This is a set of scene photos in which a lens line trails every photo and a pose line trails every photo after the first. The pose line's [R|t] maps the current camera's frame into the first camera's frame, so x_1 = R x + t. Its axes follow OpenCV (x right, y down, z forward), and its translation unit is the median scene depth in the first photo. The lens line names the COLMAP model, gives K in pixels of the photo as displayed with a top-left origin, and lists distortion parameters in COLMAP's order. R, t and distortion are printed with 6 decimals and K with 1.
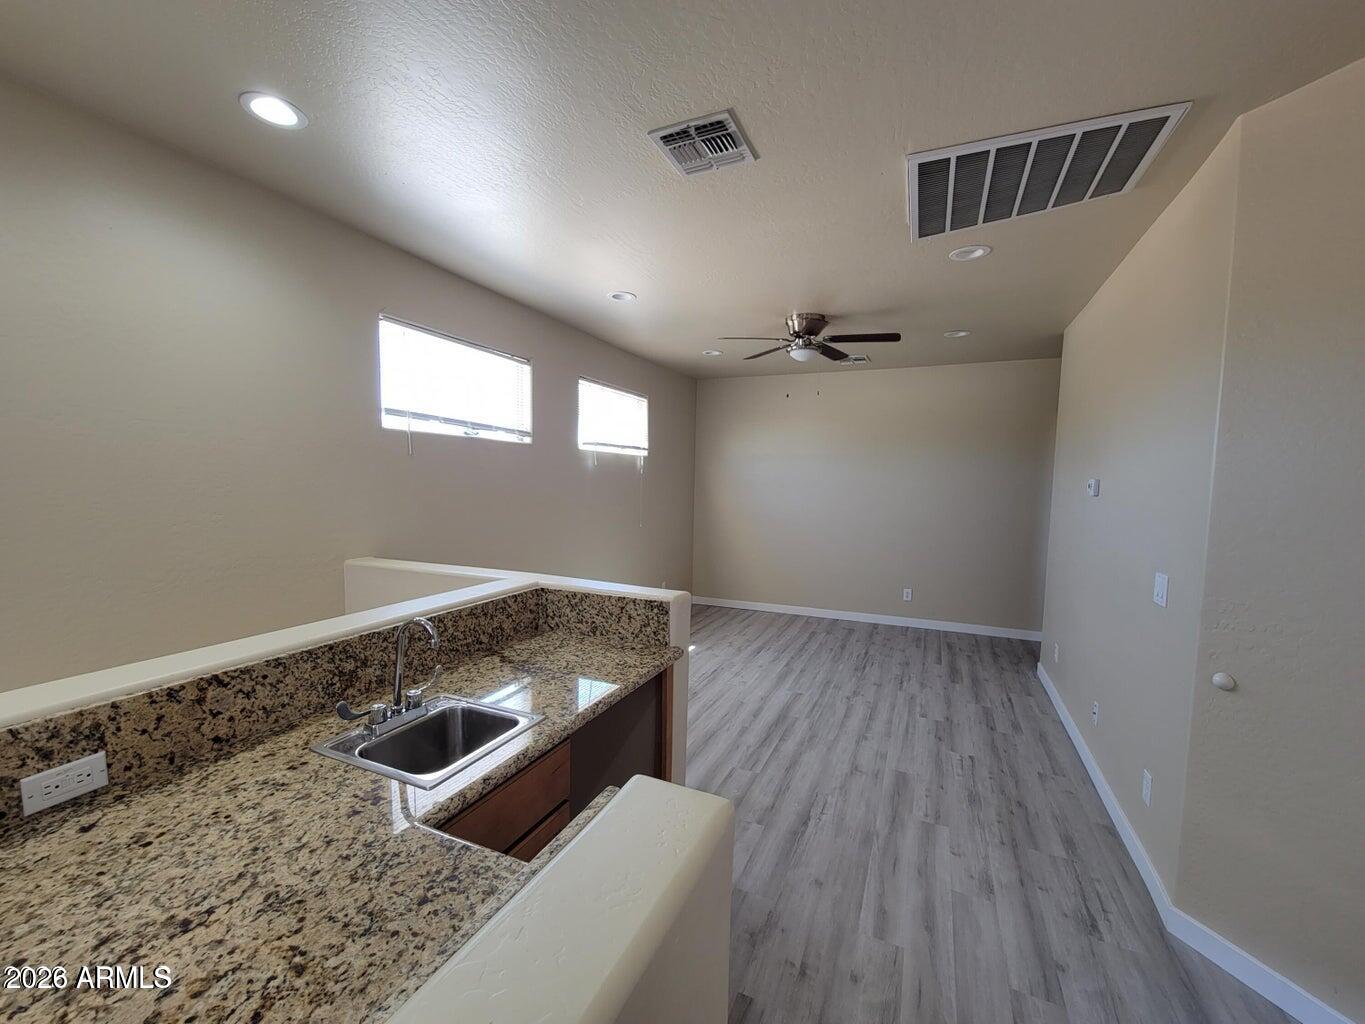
lens RADIAL K [[560.0, 0, 678.4], [0, 560.0, 520.5], [0, 0, 1]] dist [0.002755, -0.004743]
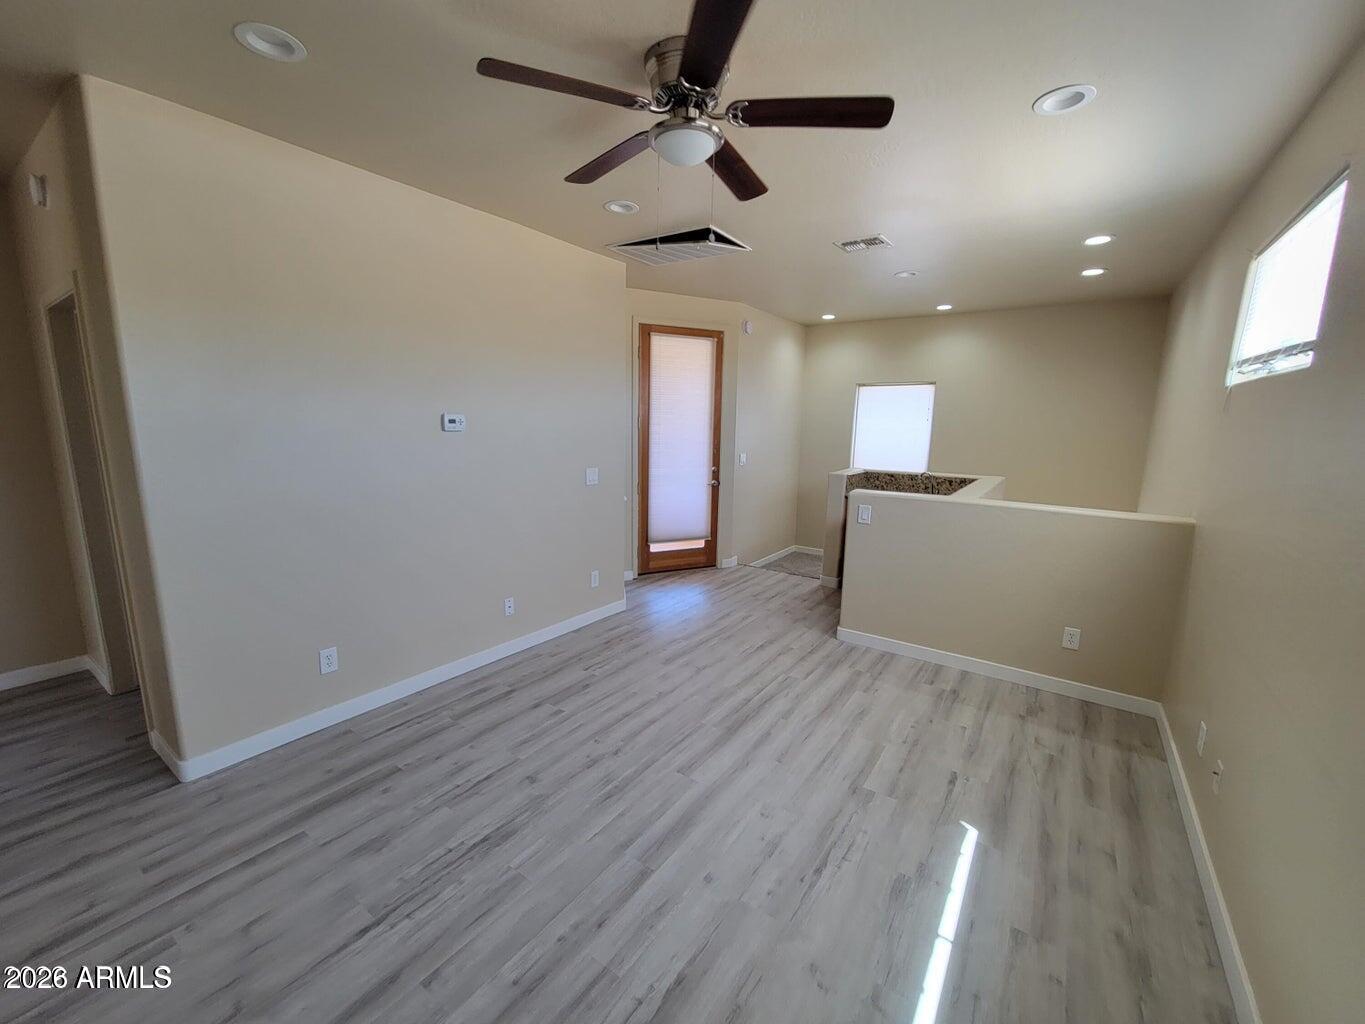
lens RADIAL K [[560.0, 0, 678.4], [0, 560.0, 520.5], [0, 0, 1]] dist [0.002755, -0.004743]
pose [[-0.982856, -0.067578, 0.171544, 0.143980], [-0.021659, 0.966285, 0.256564, -0.136078], [-0.183099, 0.248450, -0.951182, 1.681427]]
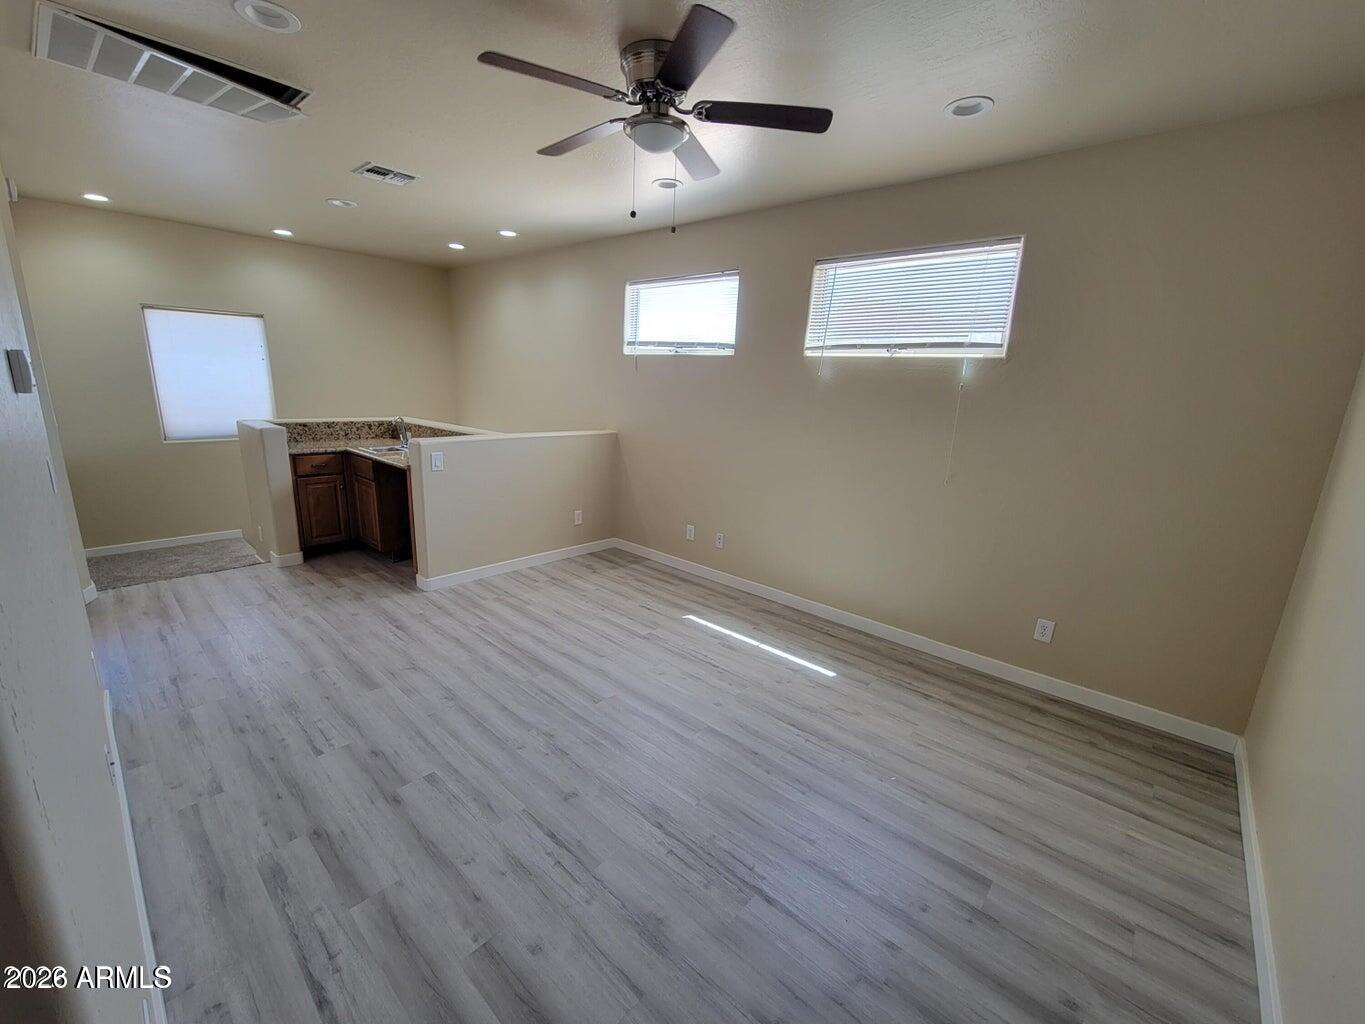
lens RADIAL K [[560.0, 0, 678.4], [0, 560.0, 520.5], [0, 0, 1]] dist [0.002755, -0.004743]
pose [[-0.306243, 0.200544, -0.930590, 0.861745], [-0.119113, 0.961803, 0.246469, -0.096075], [0.944472, 0.186325, -0.270658, 1.365115]]
